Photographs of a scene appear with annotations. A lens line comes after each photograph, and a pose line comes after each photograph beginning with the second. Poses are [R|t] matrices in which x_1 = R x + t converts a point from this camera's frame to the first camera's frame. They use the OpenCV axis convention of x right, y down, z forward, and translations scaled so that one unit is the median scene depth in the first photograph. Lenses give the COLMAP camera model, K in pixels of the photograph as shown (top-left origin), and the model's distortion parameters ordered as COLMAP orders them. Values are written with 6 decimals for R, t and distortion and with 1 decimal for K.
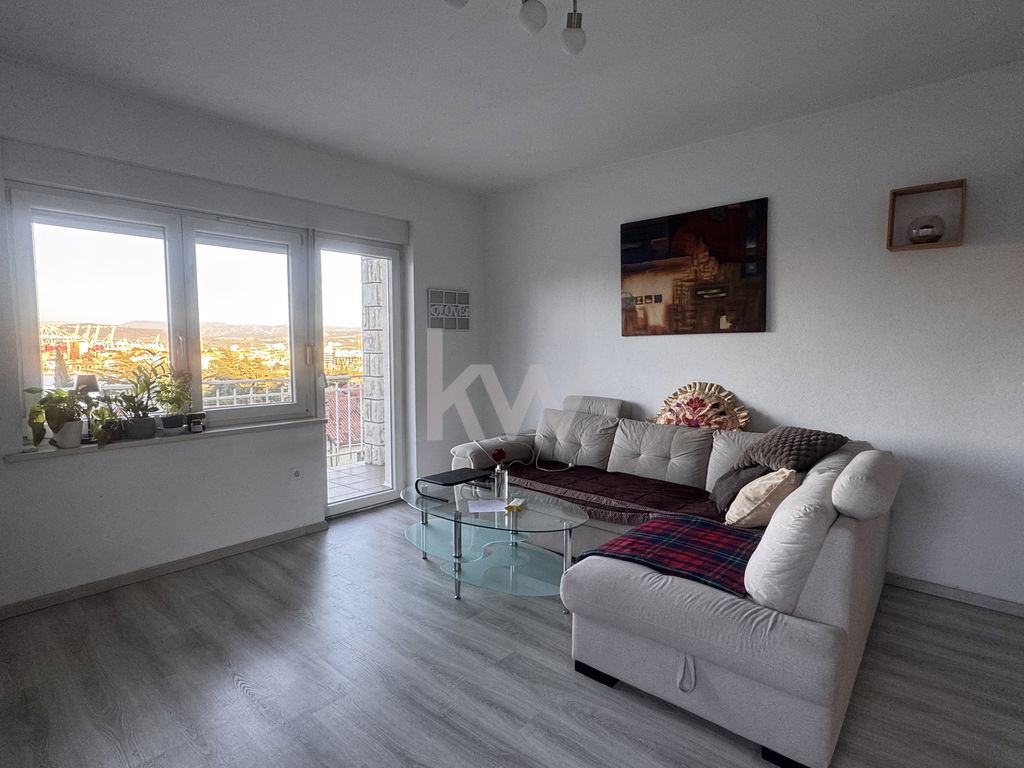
lens RADIAL K [[530.1, 0, 512.0], [0, 530.1, 384.0], [0, 0, 1]] dist [0.000002, -0.000210]
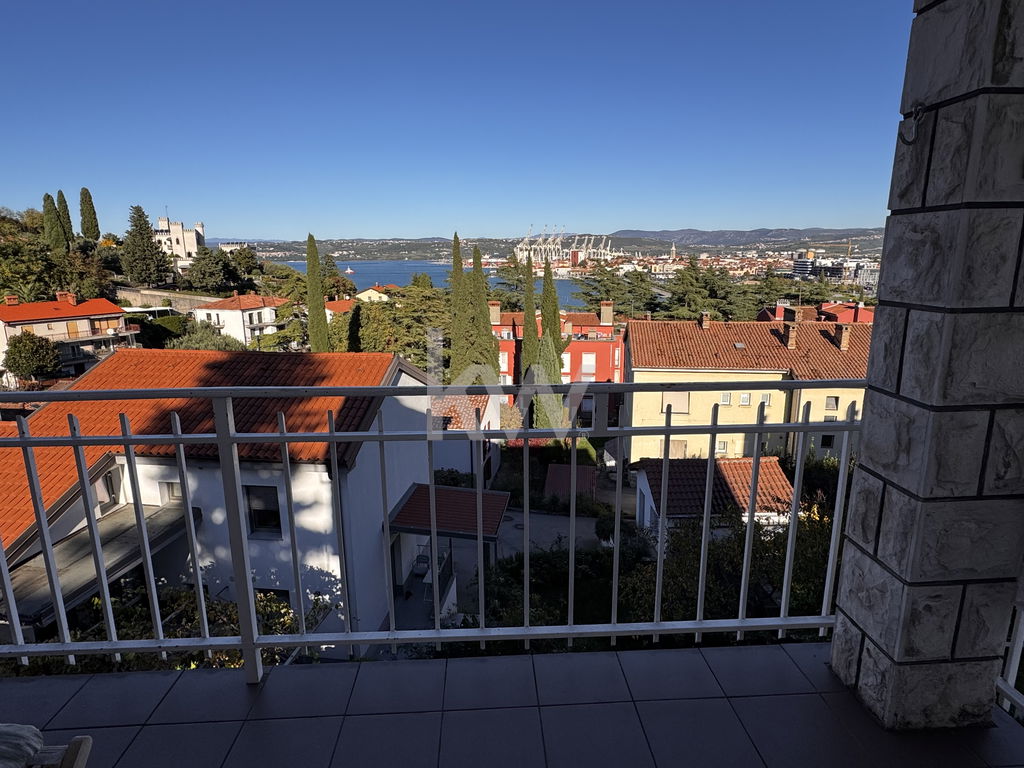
lens RADIAL K [[579.0, 0, 512.0], [0, 579.0, 384.0], [0, 0, 1]] dist [0.001256, -0.000836]
pose [[0.700118, 0.150746, -0.697933, -0.203405], [-0.044708, 0.984797, 0.167858, -0.059402], [0.712626, -0.086318, 0.696214, 0.672287]]
